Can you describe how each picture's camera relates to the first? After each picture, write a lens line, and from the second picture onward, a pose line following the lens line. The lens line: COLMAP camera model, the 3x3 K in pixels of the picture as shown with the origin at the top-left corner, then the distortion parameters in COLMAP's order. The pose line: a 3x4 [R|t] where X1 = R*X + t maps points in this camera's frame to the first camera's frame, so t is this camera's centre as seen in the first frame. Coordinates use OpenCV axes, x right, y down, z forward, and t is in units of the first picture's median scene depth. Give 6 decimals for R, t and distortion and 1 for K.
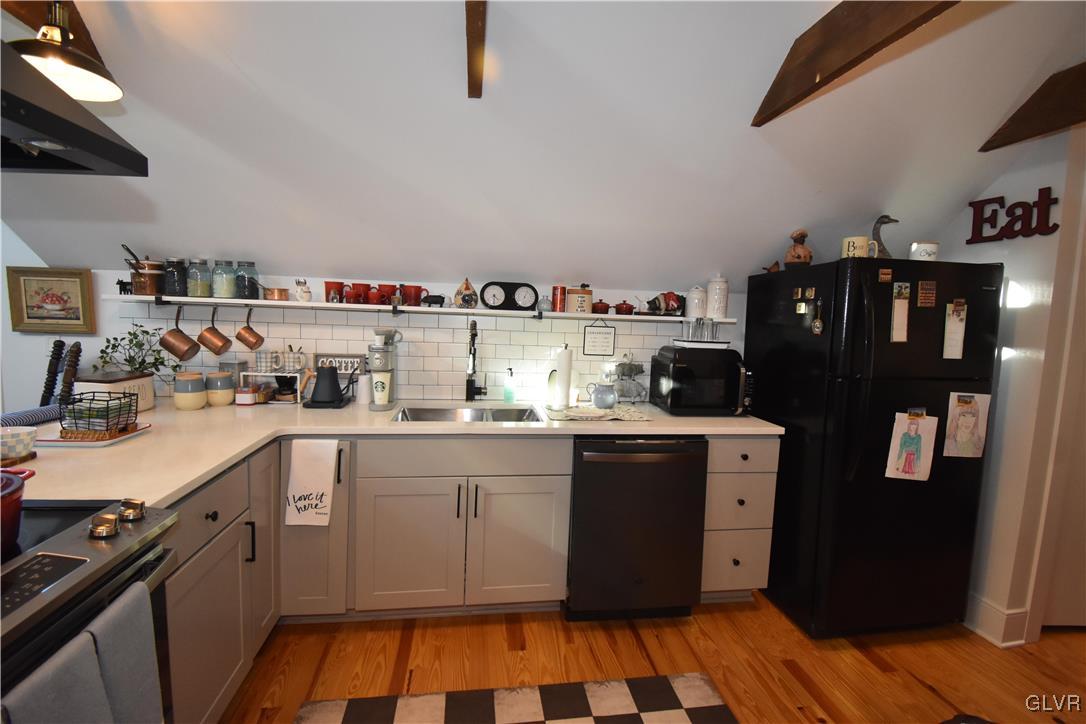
lens RADIAL K [[481.6, 0, 548.0], [0, 481.6, 362.7], [0, 0, 1]] dist [0.019230, -0.025520]
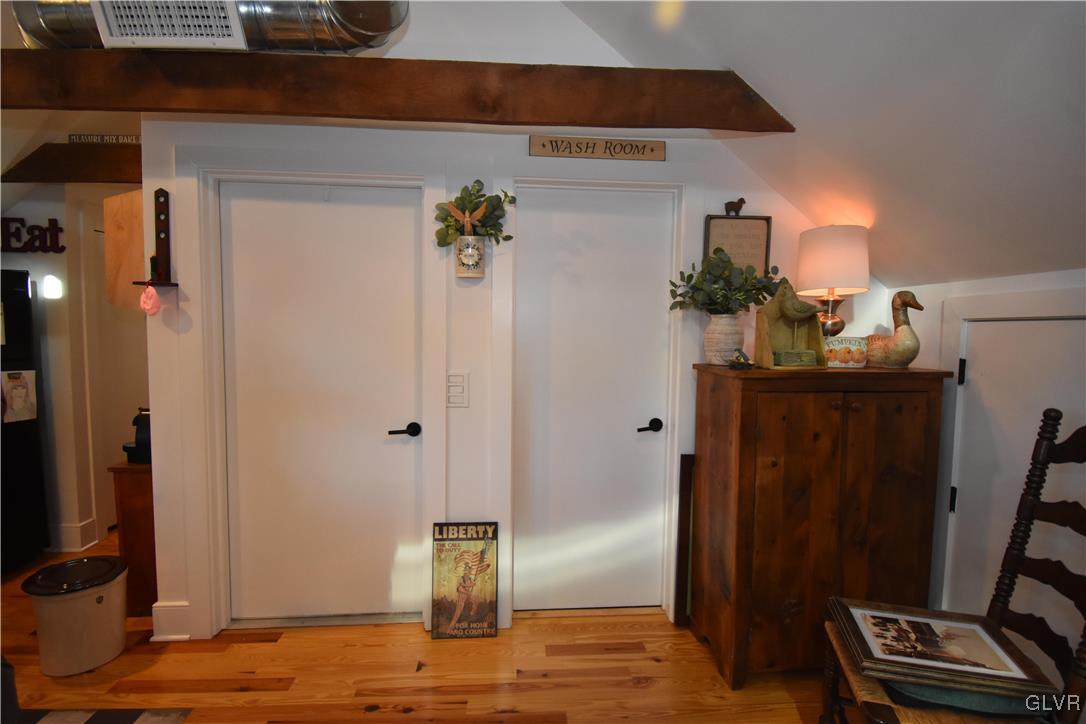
lens RADIAL K [[512.4, 0, 544.8], [0, 512.4, 364.2], [0, 0, 1]] dist [0.017547, -0.024982]
pose [[0.079376, -0.102553, 0.991555, -0.327520], [0.086945, 0.991616, 0.095599, 0.035476], [-0.993046, 0.078622, 0.087627, -0.480214]]
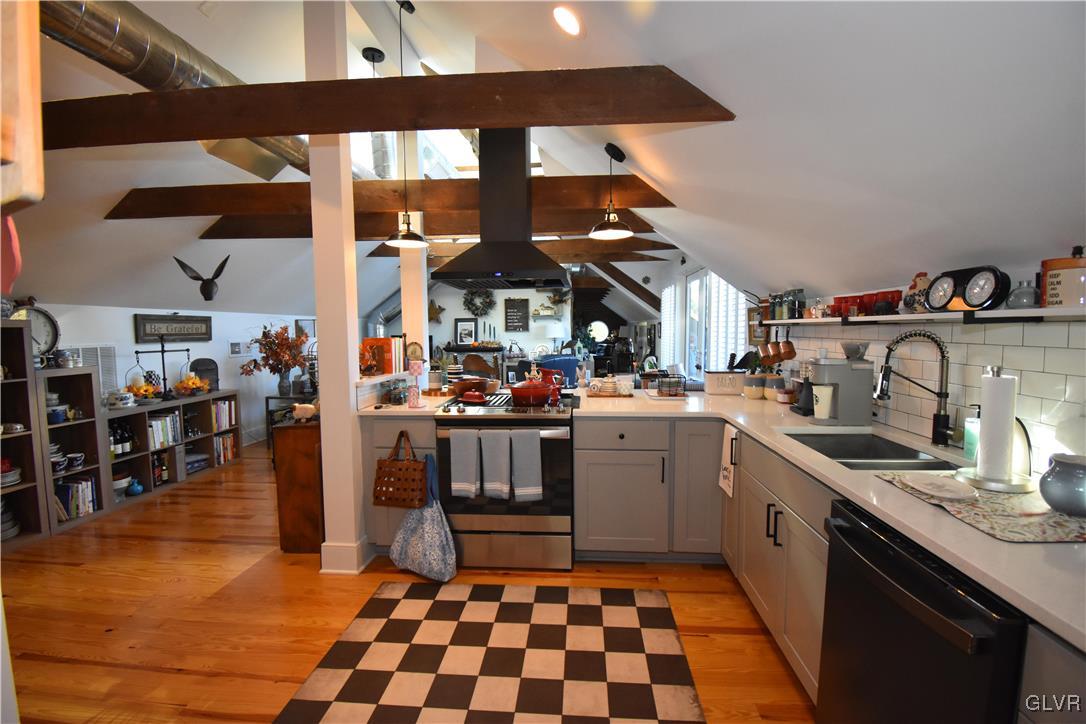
lens RADIAL K [[478.0, 0, 546.1], [0, 478.0, 362.7], [0, 0, 1]] dist [0.020307, -0.026912]
pose [[-0.233621, 0.030194, -0.971859, 0.747149], [-0.092718, 0.994271, 0.053178, -0.027547], [0.967897, 0.102532, -0.229483, 0.690089]]
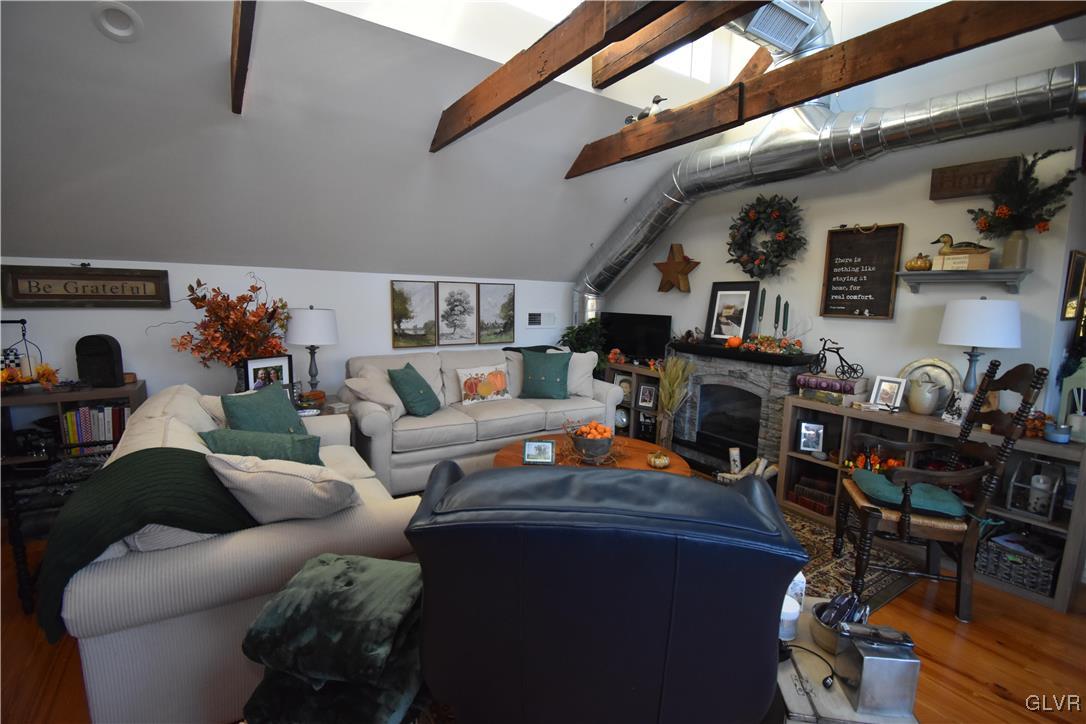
lens RADIAL K [[478.0, 0, 546.1], [0, 478.0, 362.7], [0, 0, 1]] dist [0.020307, -0.026912]
pose [[-0.905243, -0.005497, -0.424859, -1.559746], [-0.100695, 0.974207, 0.201945, -0.117925], [0.412791, 0.225591, -0.882447, 0.461857]]
